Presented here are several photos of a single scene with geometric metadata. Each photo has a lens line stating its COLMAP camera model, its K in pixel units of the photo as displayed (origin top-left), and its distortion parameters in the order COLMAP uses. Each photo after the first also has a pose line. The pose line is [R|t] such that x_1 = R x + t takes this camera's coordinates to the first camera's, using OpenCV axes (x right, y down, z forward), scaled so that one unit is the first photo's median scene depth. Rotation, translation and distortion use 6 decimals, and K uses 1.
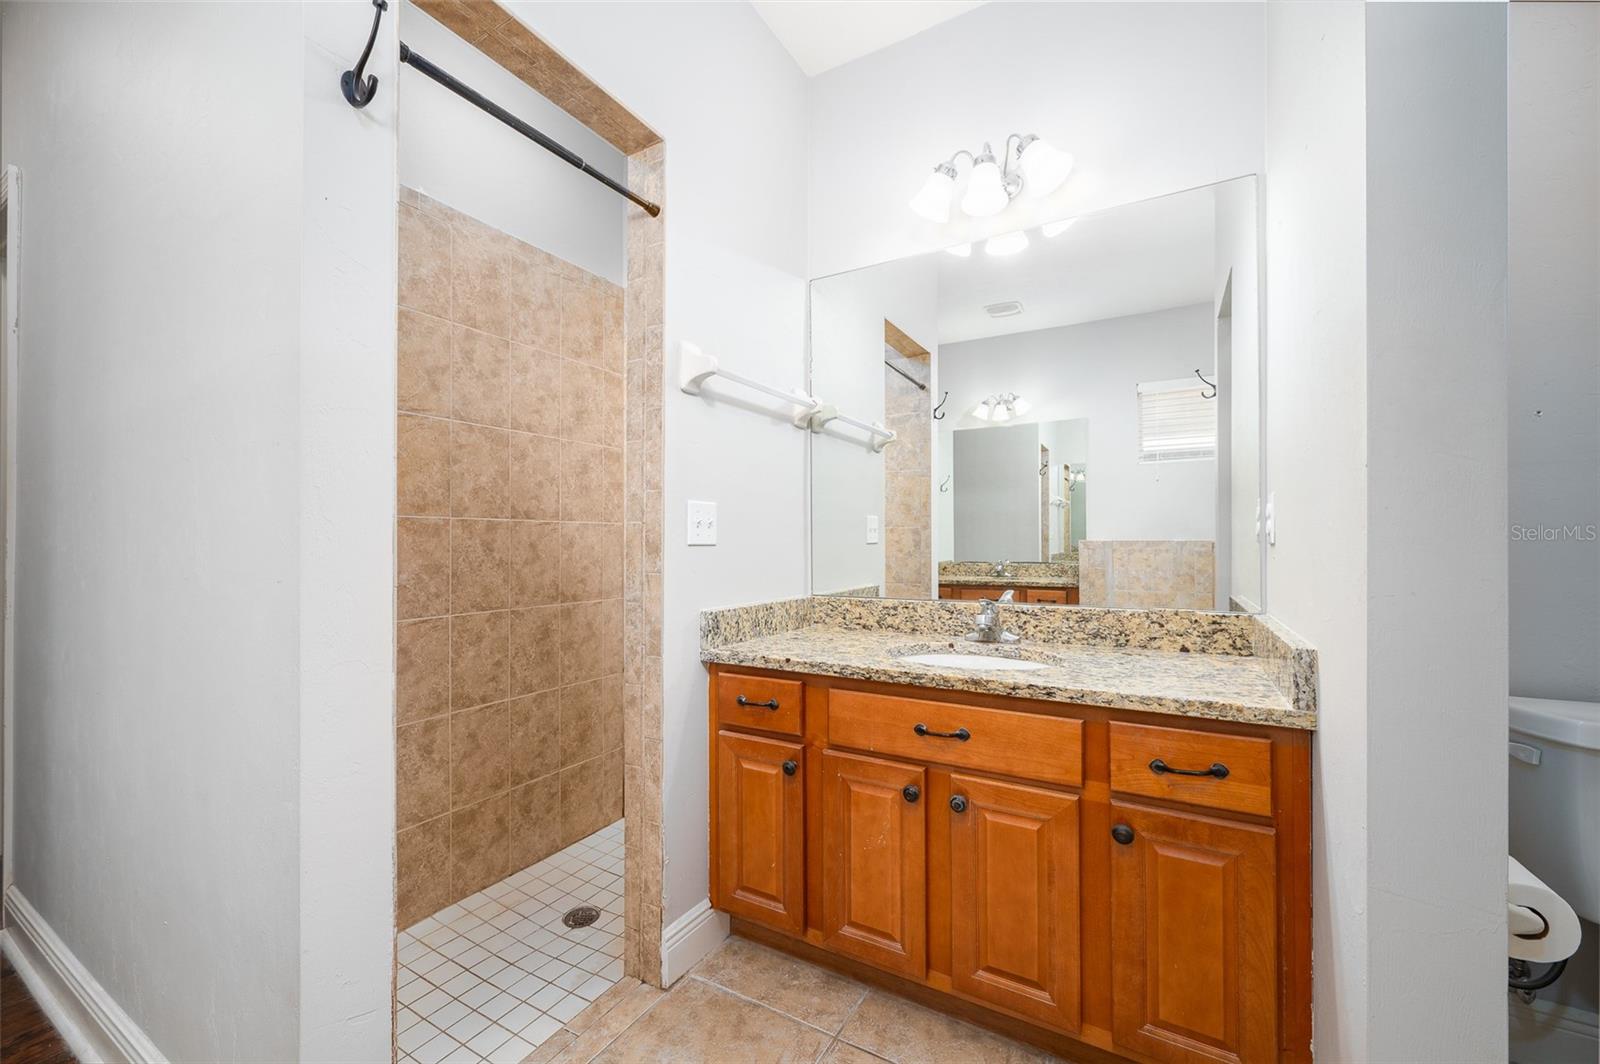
lens RADIAL K [[631.2, 0, 800.3], [0, 631.2, 536.8], [0, 0, 1]] dist [0.000130, -0.000110]
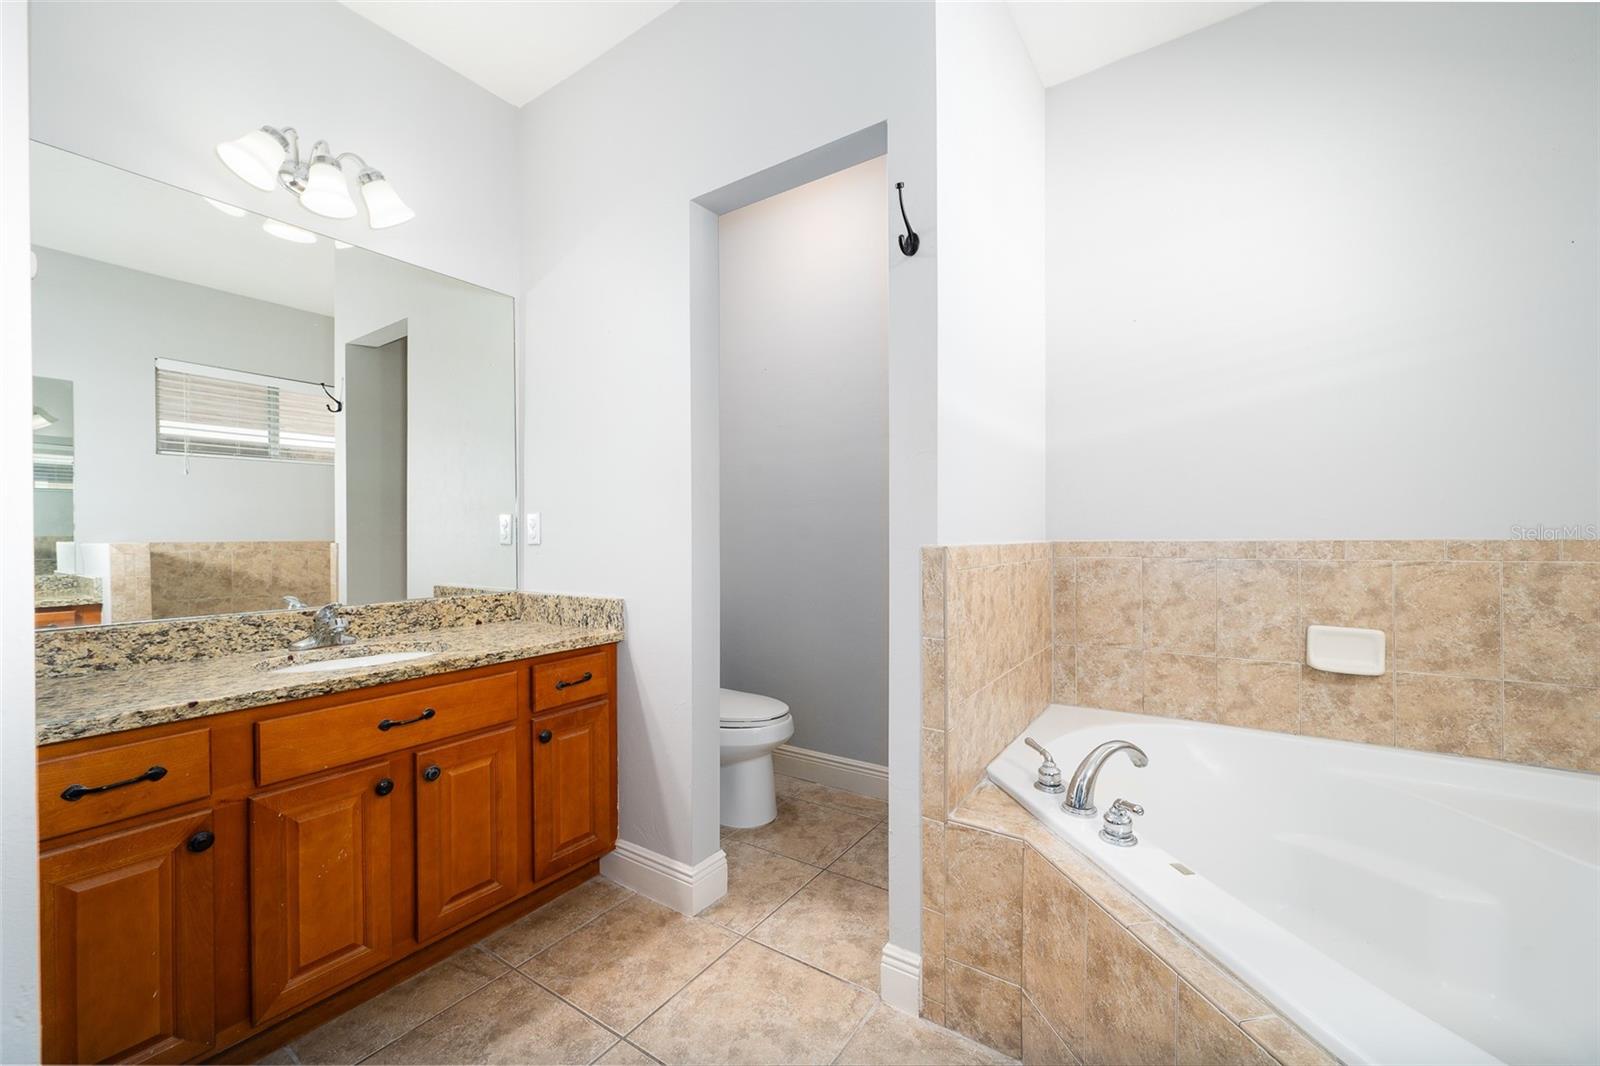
lens RADIAL K [[631.2, 0, 800.3], [0, 631.2, 537.8], [0, 0, 1]] dist [0.000130, -0.000110]
pose [[0.072299, -0.000027, 0.997383, -0.760727], [-0.001500, 0.999999, 0.000136, -0.007018], [-0.997382, -0.001505, 0.072299, 0.221251]]
